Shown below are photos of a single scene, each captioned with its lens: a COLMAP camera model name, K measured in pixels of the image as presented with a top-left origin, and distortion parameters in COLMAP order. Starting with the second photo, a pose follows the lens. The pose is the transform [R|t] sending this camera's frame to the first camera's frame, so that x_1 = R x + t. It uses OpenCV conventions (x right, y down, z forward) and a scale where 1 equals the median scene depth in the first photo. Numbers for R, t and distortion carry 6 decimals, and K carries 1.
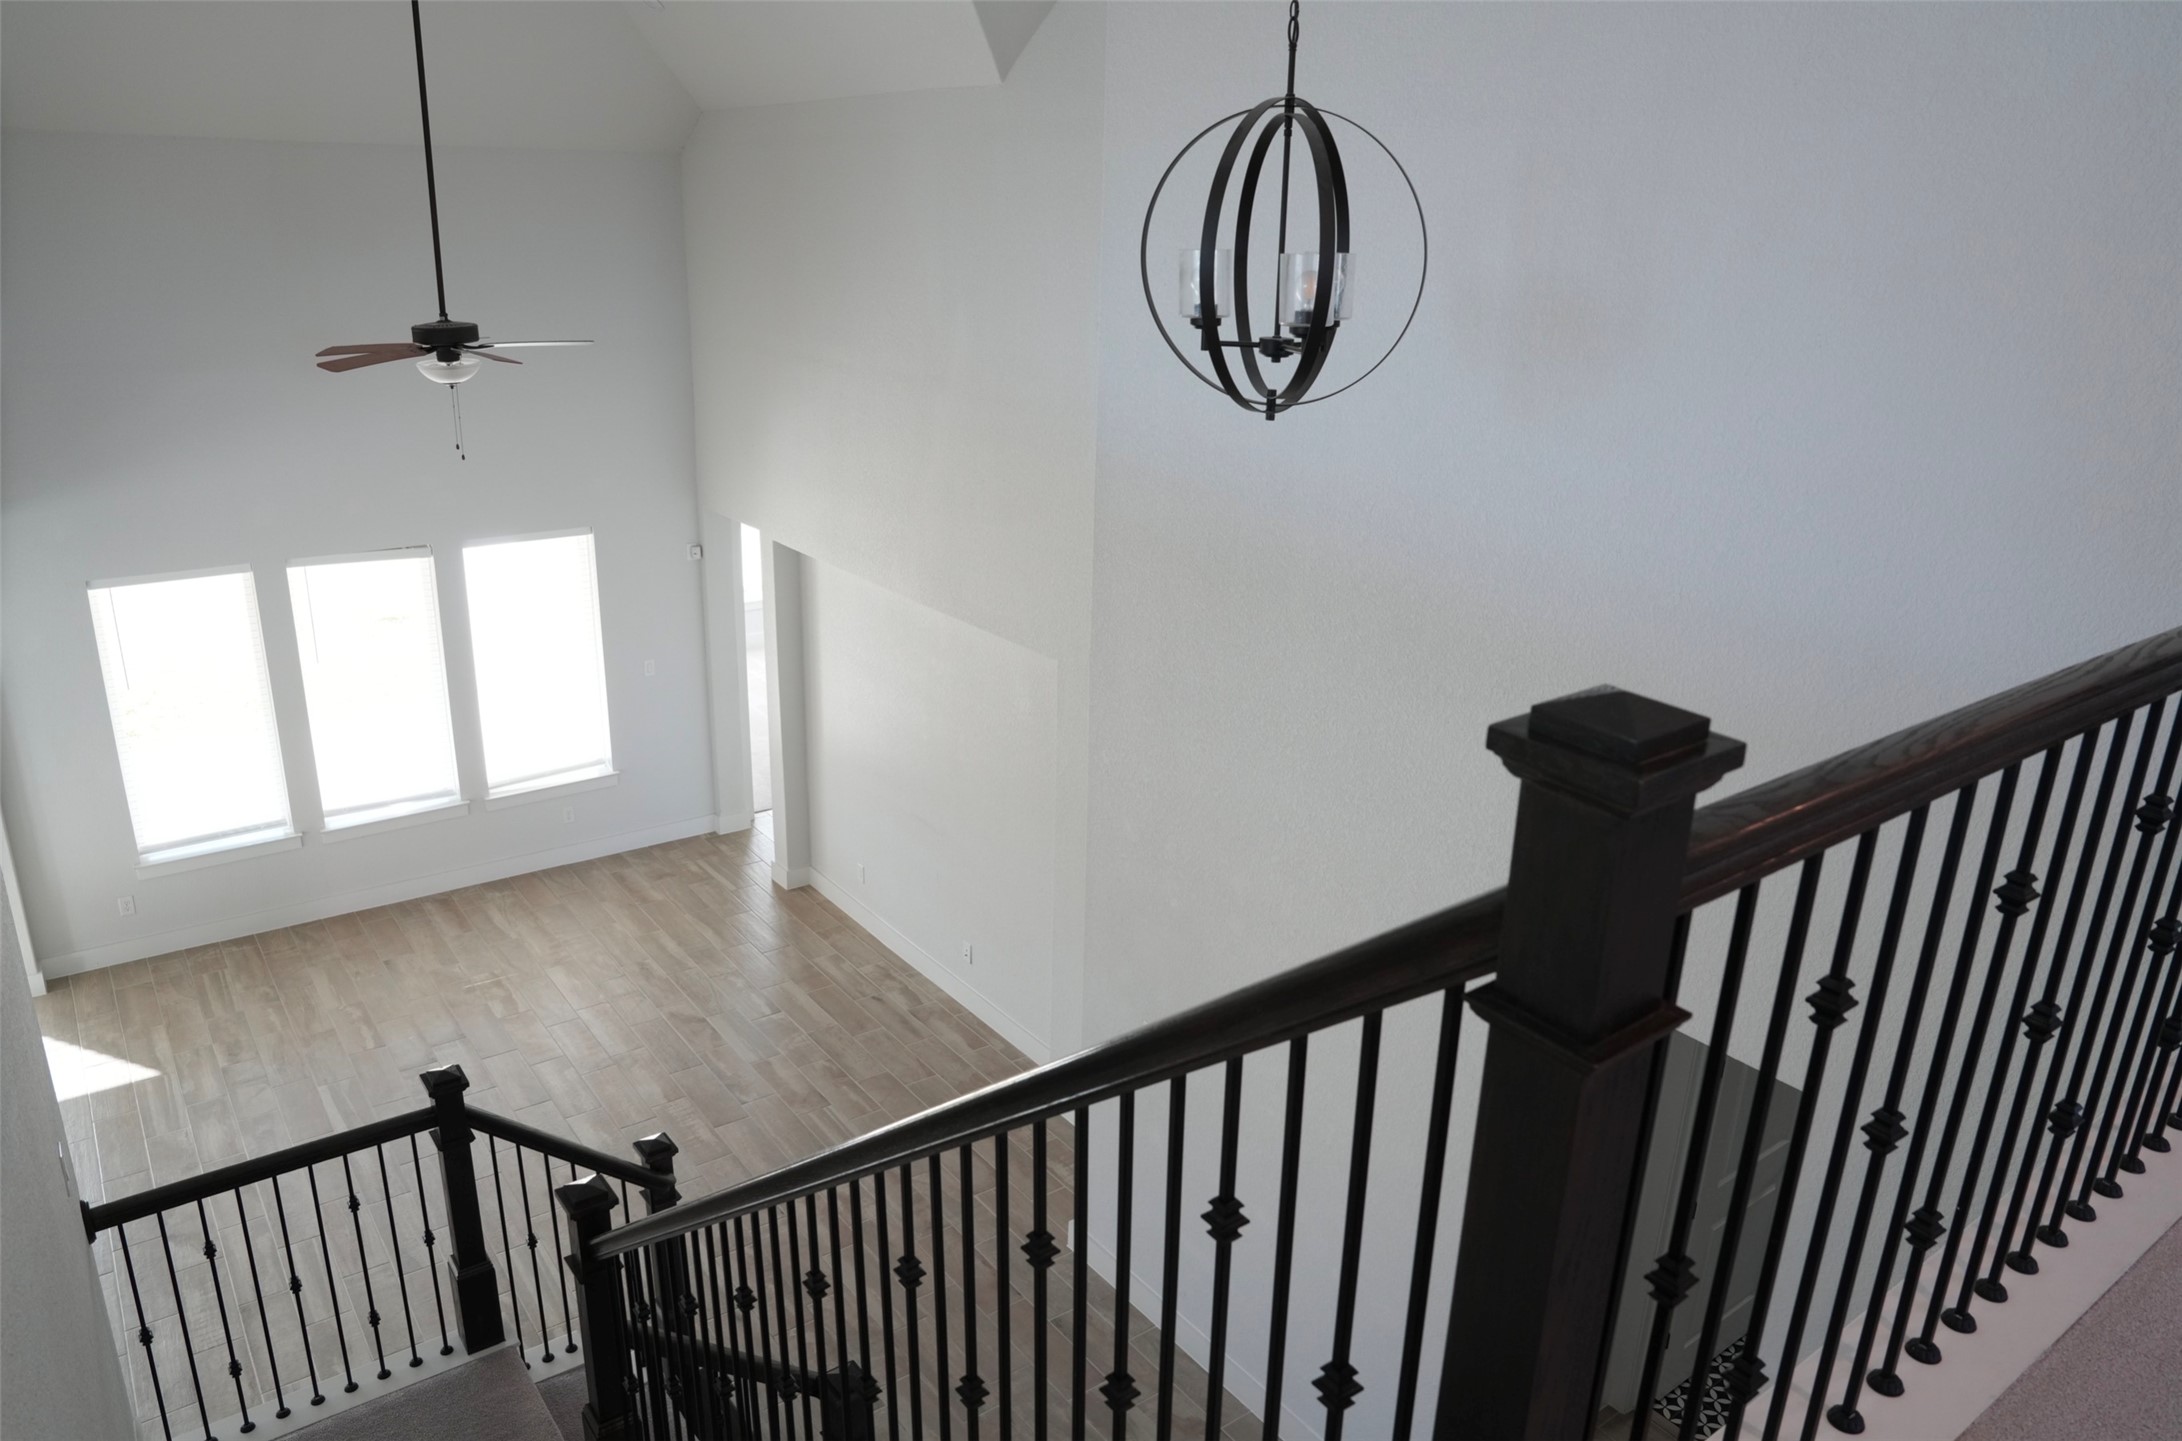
lens RADIAL K [[1516.2, 0, 1095.1], [0, 1516.2, 728.4], [0, 0, 1]] dist [-0.097280, 0.060956]
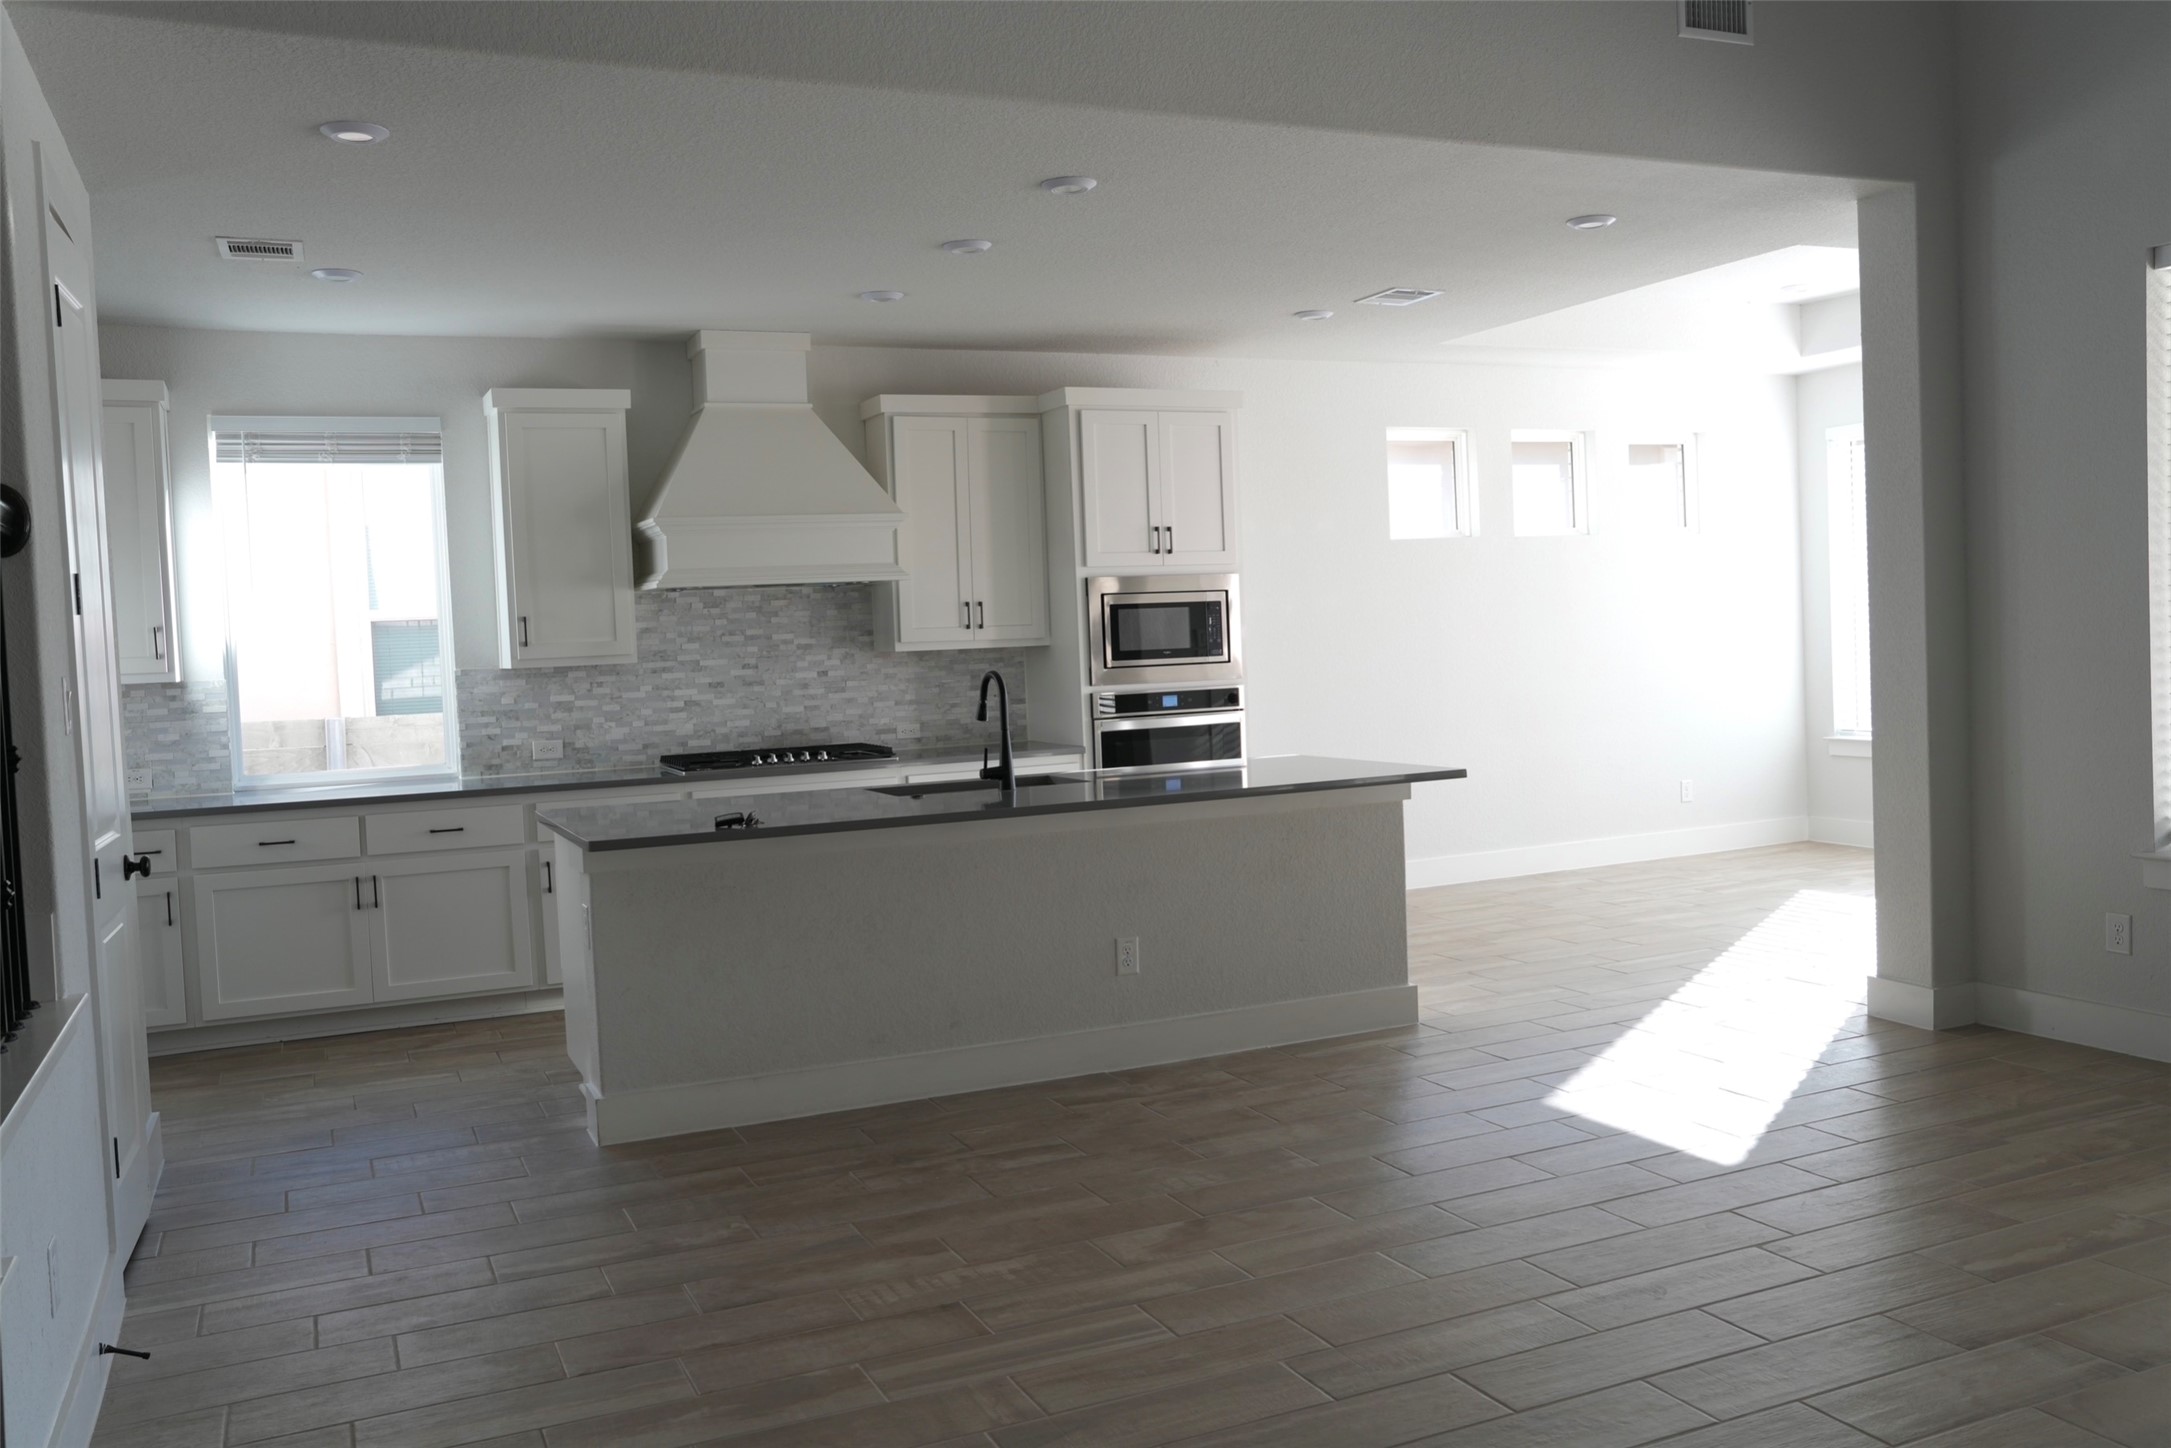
lens RADIAL K [[1760.6, 0, 1078.5], [0, 1760.6, 723.3], [0, 0, 1]] dist [-0.049884, 0.009777]
pose [[-0.213422, 0.026156, -0.976610, -0.022042], [-0.292427, 0.952099, 0.089405, 0.103288], [0.932168, 0.304668, -0.195550, 0.765097]]
